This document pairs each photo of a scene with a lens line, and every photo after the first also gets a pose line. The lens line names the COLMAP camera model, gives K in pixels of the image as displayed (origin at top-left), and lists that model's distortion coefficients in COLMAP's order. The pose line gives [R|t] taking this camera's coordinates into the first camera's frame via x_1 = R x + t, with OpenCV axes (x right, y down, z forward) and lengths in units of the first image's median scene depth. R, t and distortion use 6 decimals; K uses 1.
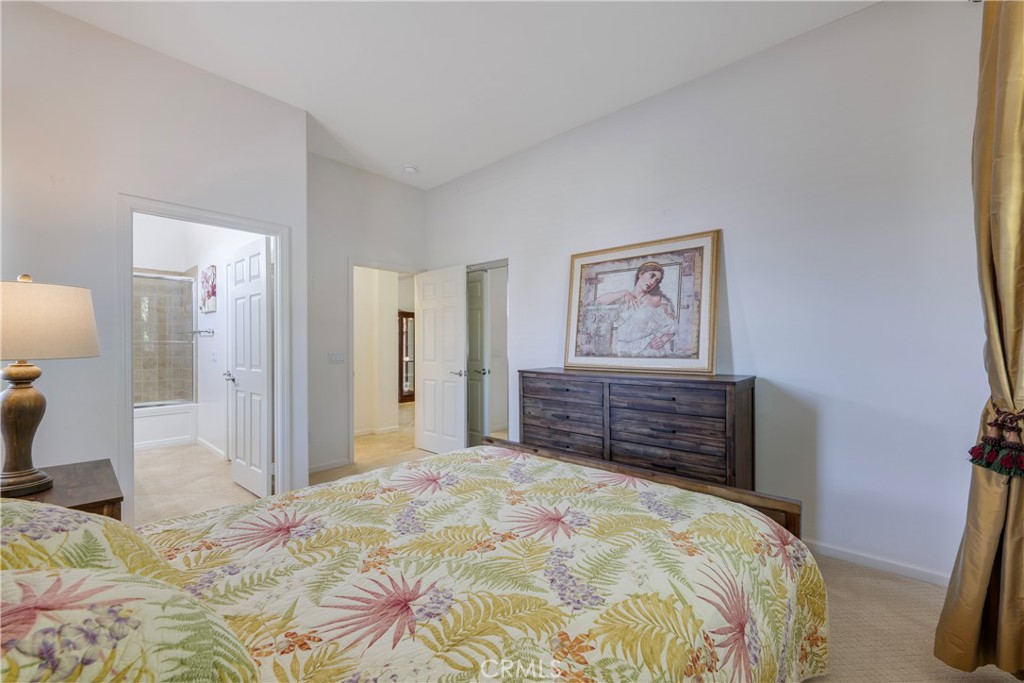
lens RADIAL K [[408.7, 0, 516.4], [0, 408.7, 345.3], [0, 0, 1]] dist [0.001089, 0.000091]
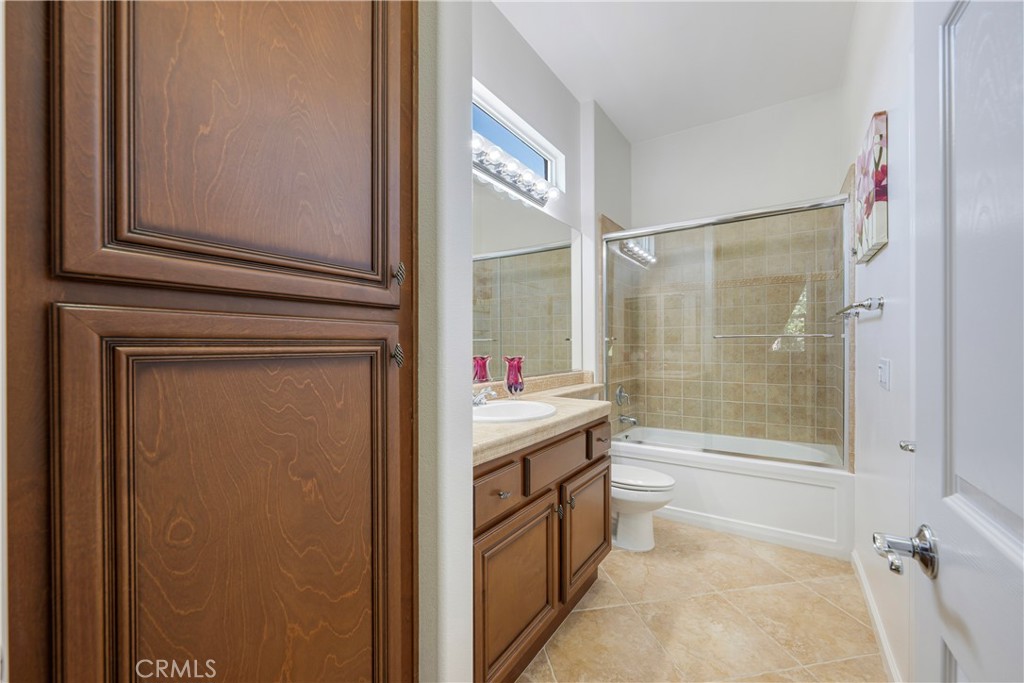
lens RADIAL K [[408.7, 0, 513.6], [0, 408.7, 347.2], [0, 0, 1]] dist [0.001089, 0.000091]
pose [[0.131459, -0.003336, -0.991316, -1.272869], [0.012287, 0.999923, -0.001735, 0.012818], [0.991245, -0.011952, 0.131490, 1.880710]]
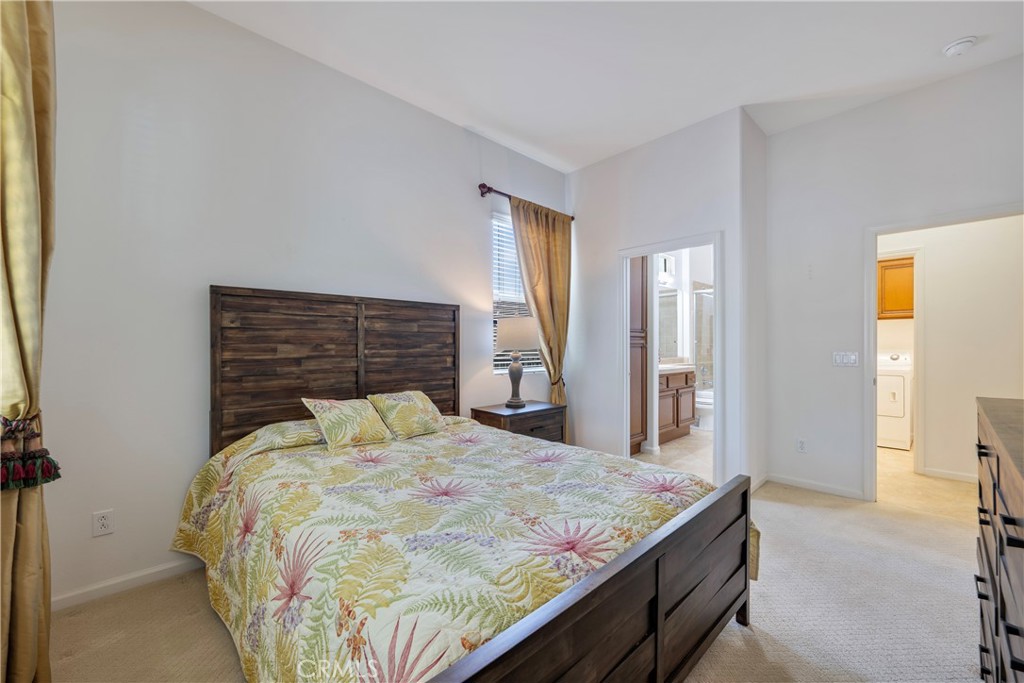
lens RADIAL K [[408.7, 0, 514.6], [0, 408.7, 351.2], [0, 0, 1]] dist [0.001089, 0.000091]
pose [[-0.073109, 0.014289, -0.997222, 1.040978], [0.002389, 0.999897, 0.014153, 0.004771], [0.997321, -0.001348, -0.073135, 1.081573]]
